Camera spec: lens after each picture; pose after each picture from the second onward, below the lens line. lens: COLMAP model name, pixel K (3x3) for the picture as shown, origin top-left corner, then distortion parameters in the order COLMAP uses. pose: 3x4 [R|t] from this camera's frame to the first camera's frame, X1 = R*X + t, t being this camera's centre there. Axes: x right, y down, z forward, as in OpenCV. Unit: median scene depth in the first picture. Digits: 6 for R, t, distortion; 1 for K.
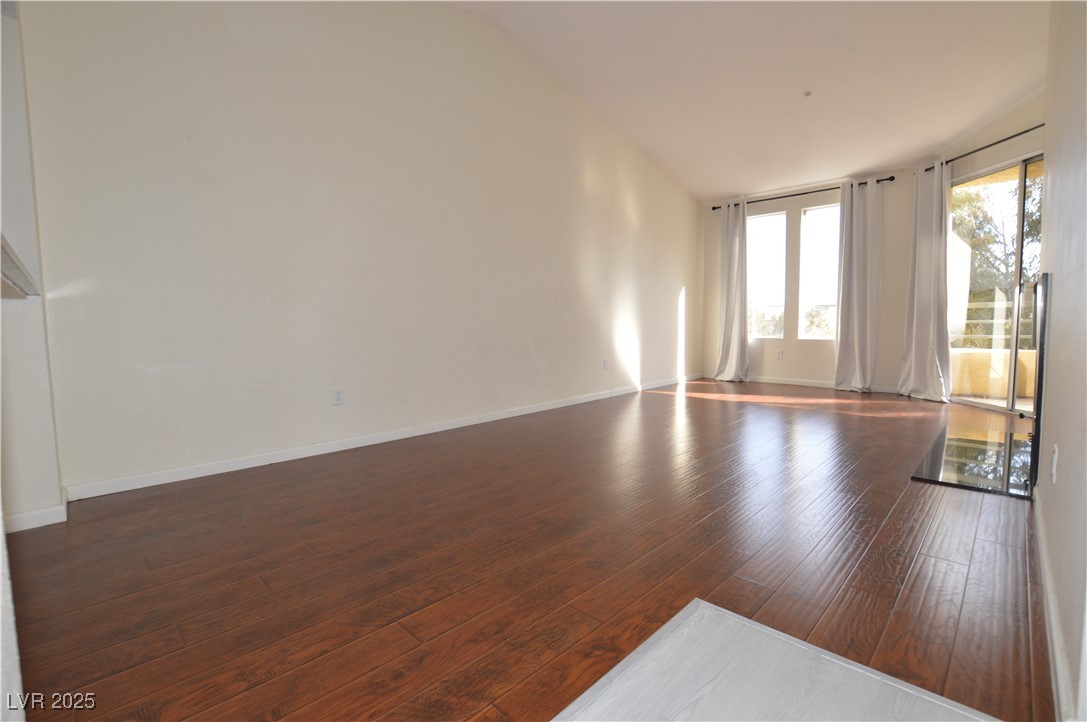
lens RADIAL K [[479.4, 0, 543.5], [0, 479.4, 361.0], [0, 0, 1]] dist [-0.038538, 0.005953]
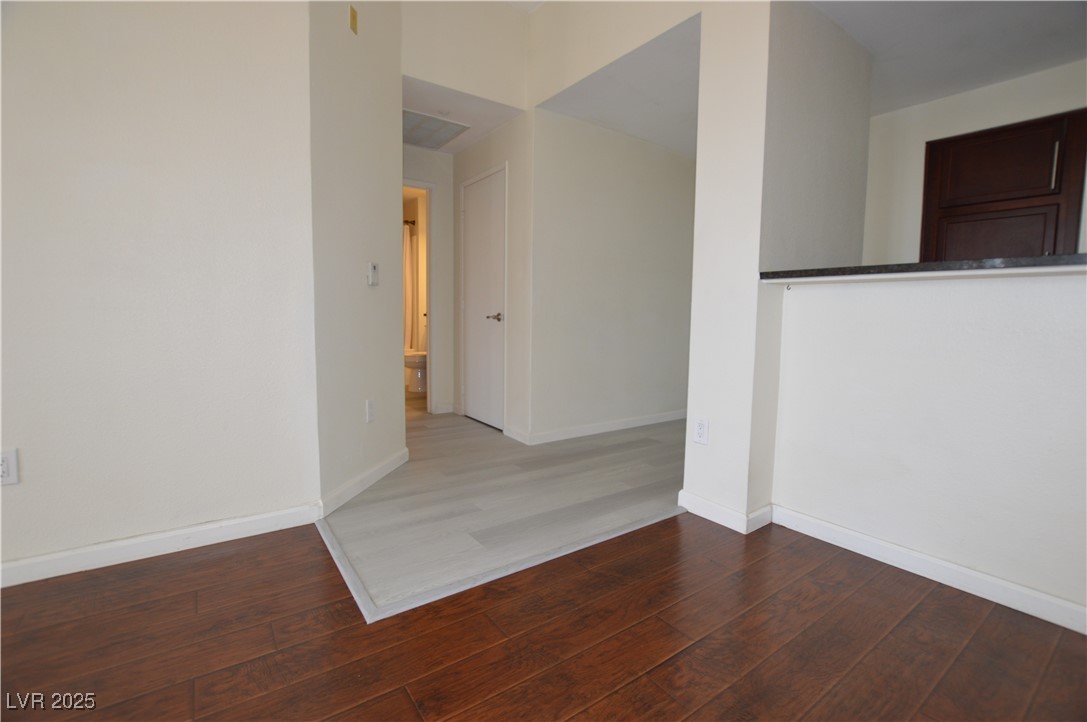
lens RADIAL K [[479.4, 0, 543.5], [0, 479.4, 361.0], [0, 0, 1]] dist [-0.038538, 0.005953]
pose [[-0.985761, -0.011934, 0.167730, -0.173350], [0.015563, 0.986722, 0.161668, -0.150272], [-0.167432, 0.161977, -0.972487, 1.944785]]
